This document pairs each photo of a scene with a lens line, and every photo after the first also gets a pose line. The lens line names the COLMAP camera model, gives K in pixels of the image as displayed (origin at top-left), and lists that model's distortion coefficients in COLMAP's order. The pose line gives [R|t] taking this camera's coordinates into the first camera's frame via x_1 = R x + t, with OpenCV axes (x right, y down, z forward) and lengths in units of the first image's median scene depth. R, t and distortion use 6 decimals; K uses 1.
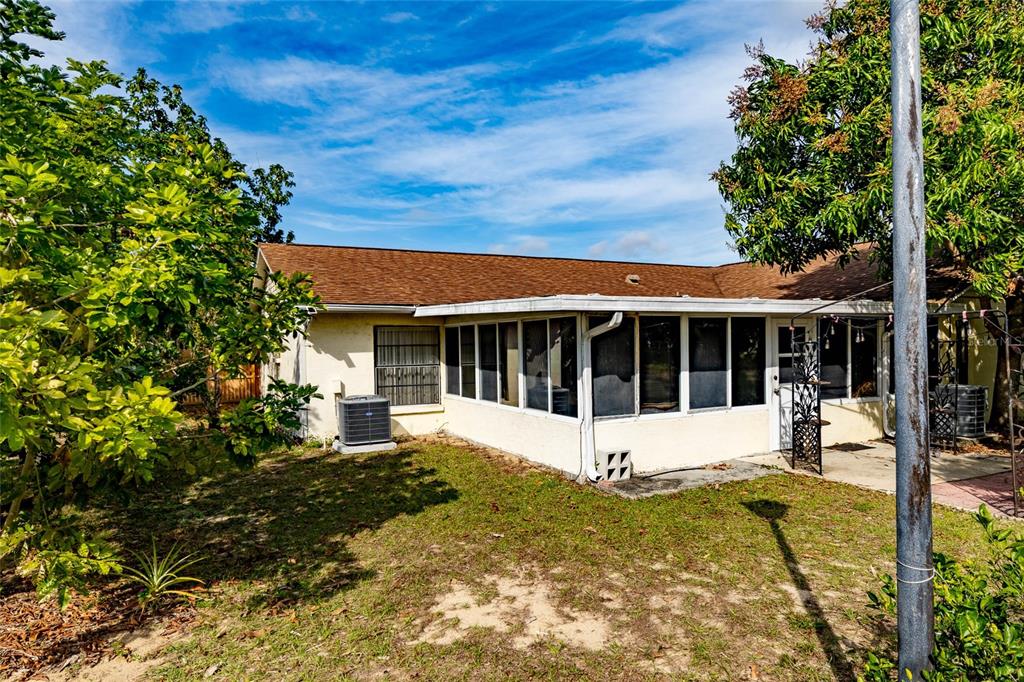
lens RADIAL K [[629.5, 0, 512.4], [0, 629.5, 341.5], [0, 0, 1]] dist [-0.000794, -0.000060]
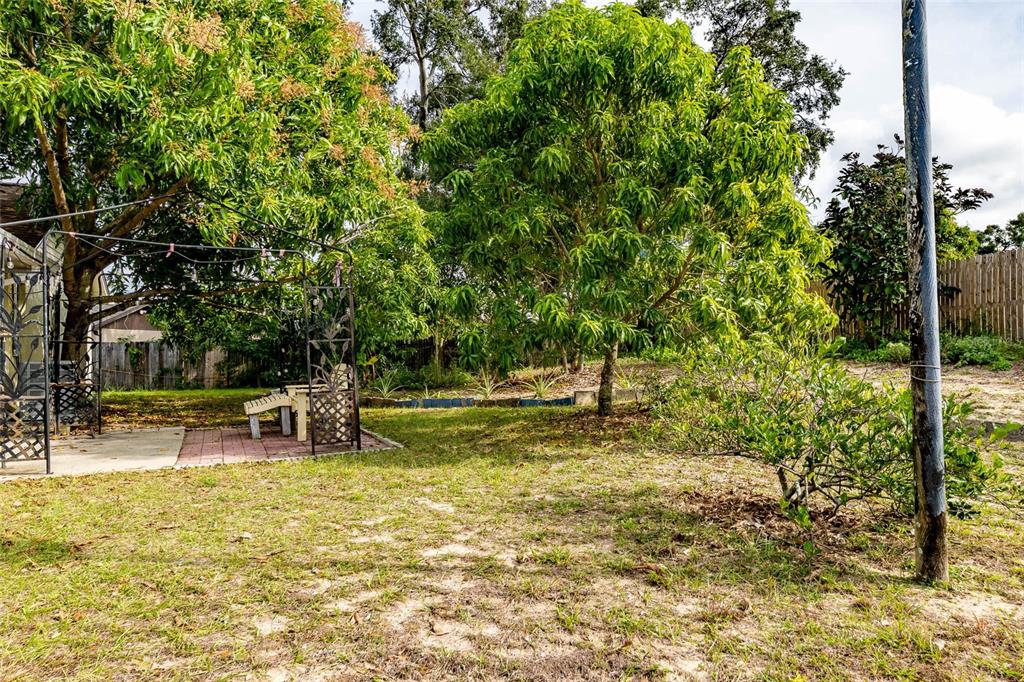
lens RADIAL K [[629.5, 0, 512.4], [0, 629.5, 341.5], [0, 0, 1]] dist [-0.000794, -0.000060]
pose [[0.014890, 0.011513, 0.999823, -0.310870], [0.001630, 0.999932, -0.011538, 0.147167], [-0.999888, 0.001802, 0.014870, 0.884843]]
